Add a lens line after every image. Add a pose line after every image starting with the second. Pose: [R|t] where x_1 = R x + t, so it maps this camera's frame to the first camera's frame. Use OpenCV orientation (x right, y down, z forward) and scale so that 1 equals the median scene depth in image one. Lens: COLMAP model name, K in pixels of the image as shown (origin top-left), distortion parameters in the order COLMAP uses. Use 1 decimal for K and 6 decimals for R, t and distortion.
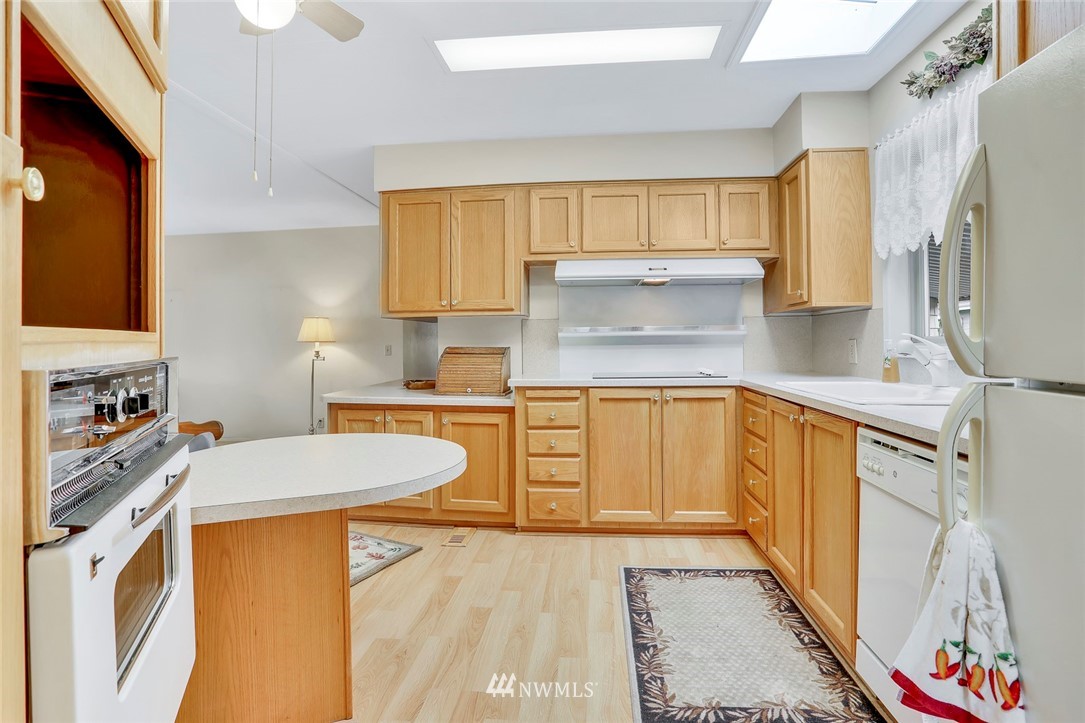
lens RADIAL K [[545.3, 0, 542.5], [0, 545.3, 361.5], [0, 0, 1]] dist [-0.081493, 0.000422]
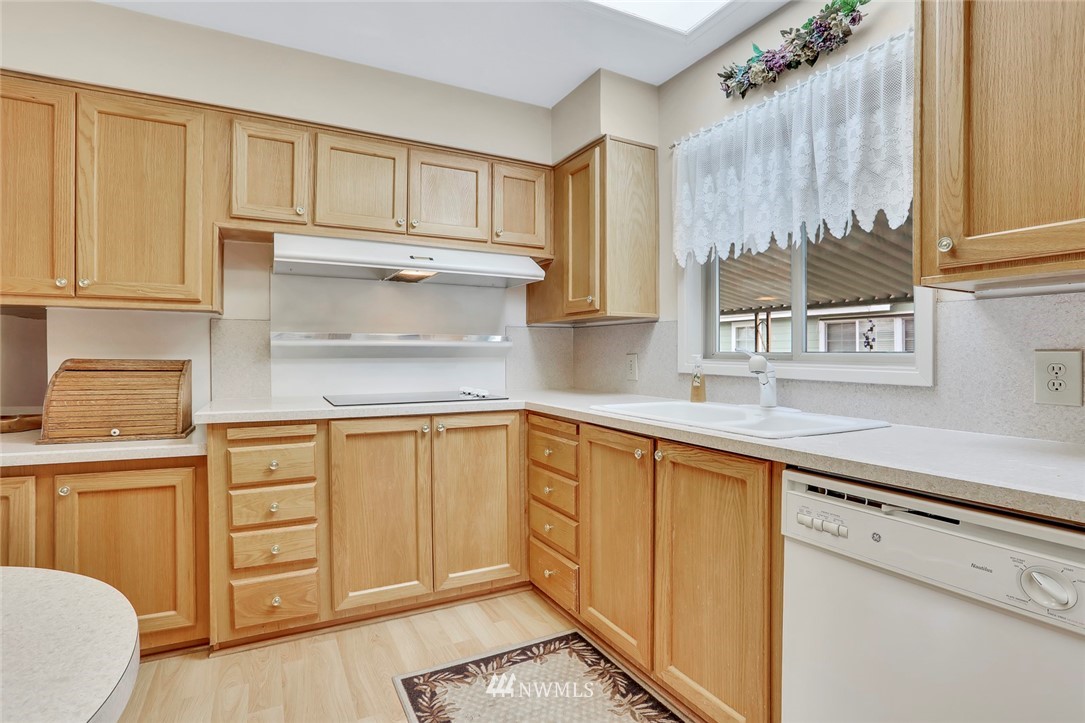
lens RADIAL K [[542.0, 0, 542.3], [0, 542.0, 367.1], [0, 0, 1]] dist [-0.081974, 0.034194]
pose [[0.835505, -0.001432, 0.549481, -0.060983], [0.007384, 0.999936, -0.008623, -0.010861], [-0.549433, 0.011262, 0.835462, 0.286578]]
